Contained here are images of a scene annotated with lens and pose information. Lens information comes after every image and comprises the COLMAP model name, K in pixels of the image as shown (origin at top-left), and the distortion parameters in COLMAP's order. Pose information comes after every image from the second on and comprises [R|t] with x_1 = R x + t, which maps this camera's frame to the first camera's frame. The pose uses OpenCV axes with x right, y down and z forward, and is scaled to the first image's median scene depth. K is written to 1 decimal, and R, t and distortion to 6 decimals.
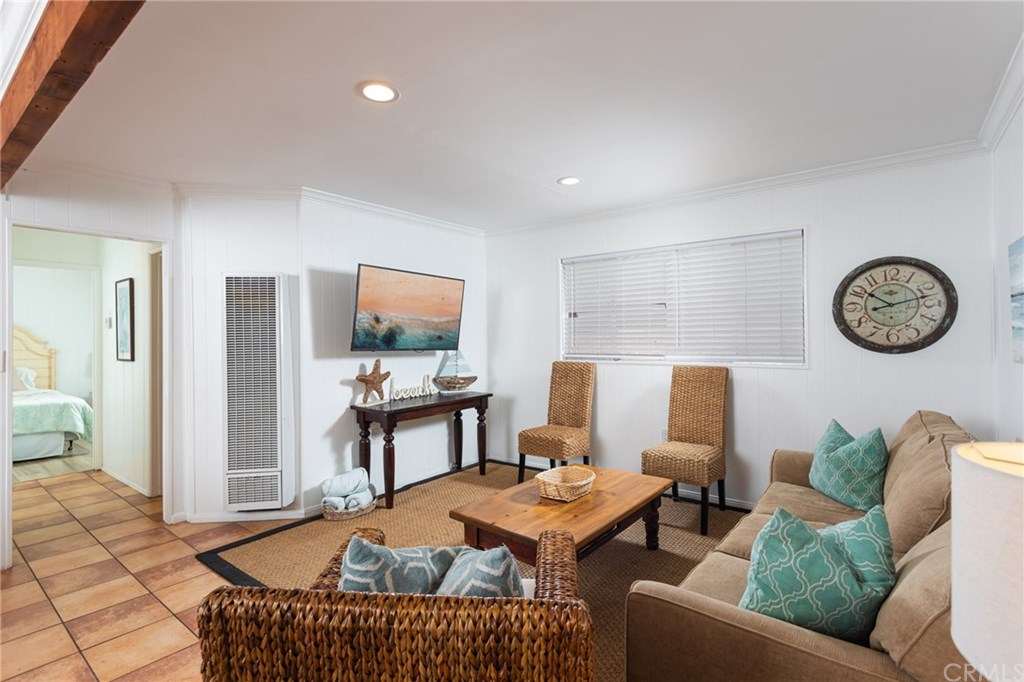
lens RADIAL K [[481.5, 0, 512.0], [0, 481.5, 341.0], [0, 0, 1]] dist [0.003400, 0.000670]
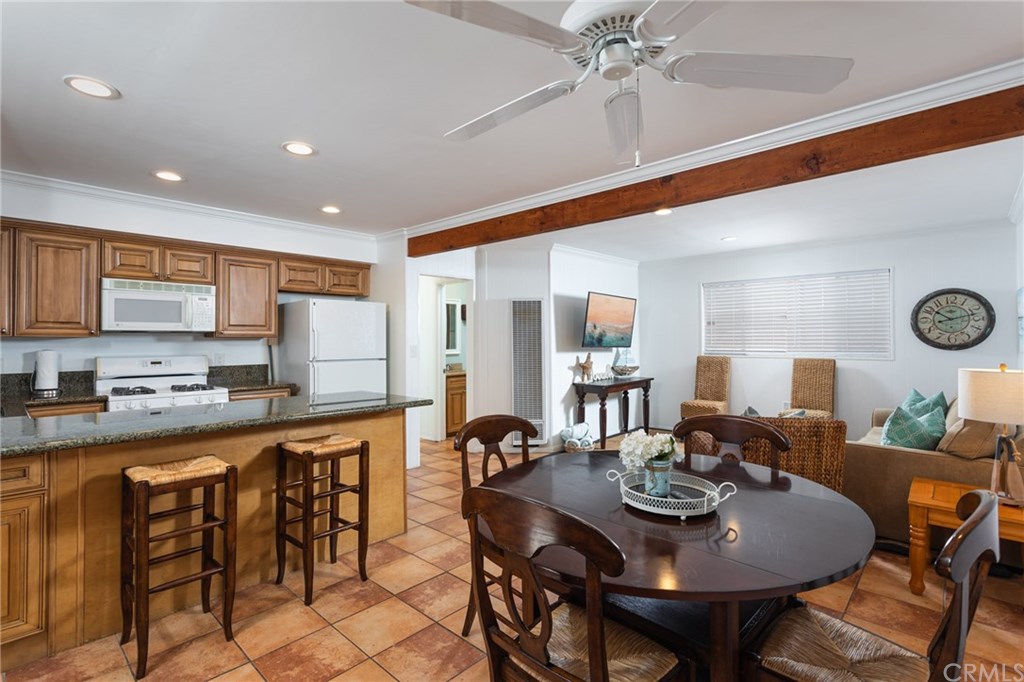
lens RADIAL K [[481.5, 0, 512.0], [0, 481.5, 341.0], [0, 0, 1]] dist [0.003400, 0.000670]
pose [[0.996478, 0.004418, -0.083743, -0.409614], [-0.004668, 0.999985, -0.002790, 0.006017], [0.083729, 0.003171, 0.996483, -0.554909]]
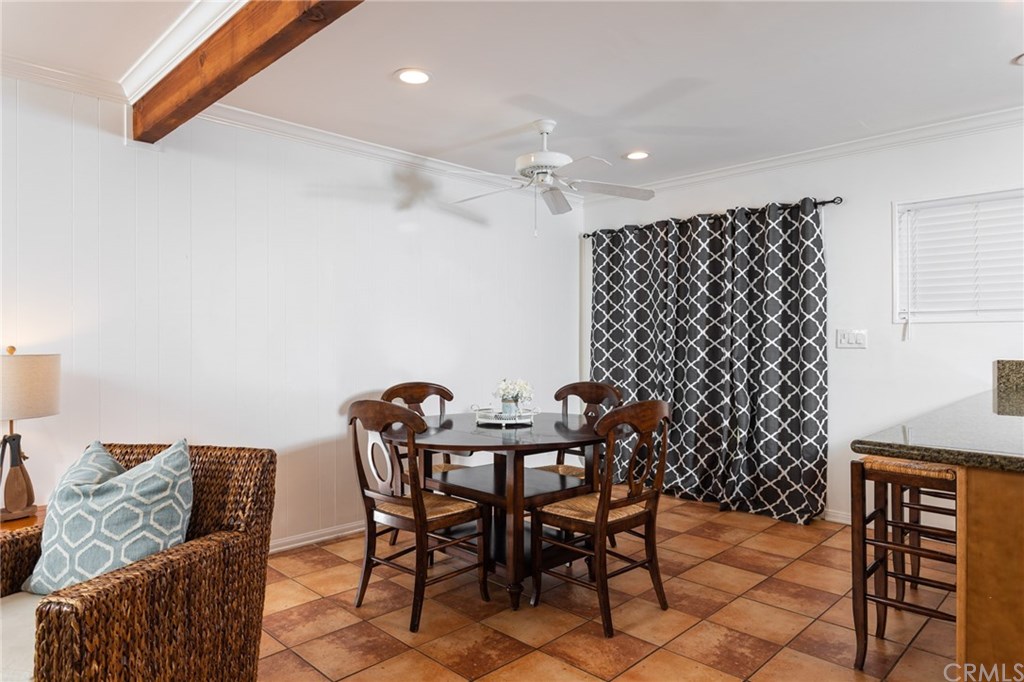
lens RADIAL K [[637.6, 0, 512.0], [0, 637.6, 341.0], [0, 0, 1]] dist [-0.002276, -0.000232]
pose [[-0.993313, 0.008246, 0.115154, -0.421277], [0.008870, 0.999949, 0.004906, 0.030571], [-0.115108, 0.005895, -0.993336, 0.756626]]
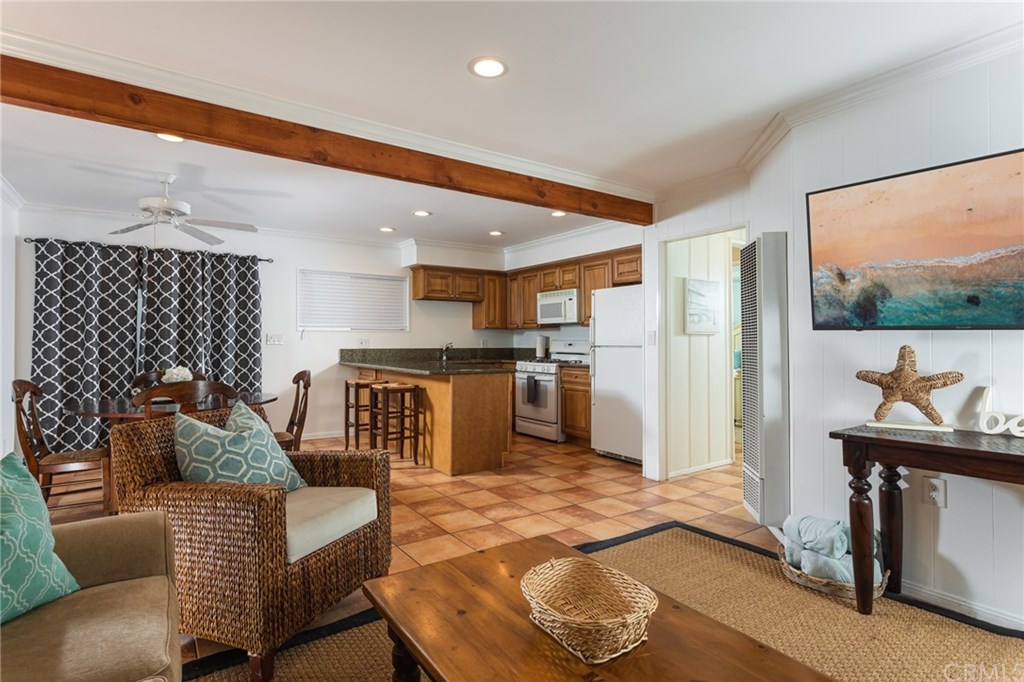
lens RADIAL K [[527.1, 0, 512.0], [0, 527.1, 341.0], [0, 0, 1]] dist [0.001231, -0.000185]
pose [[-0.290925, 0.008885, -0.956705, 0.436913], [-0.001438, 0.999952, 0.009724, 0.026681], [0.956745, 0.004205, -0.290898, 0.769490]]
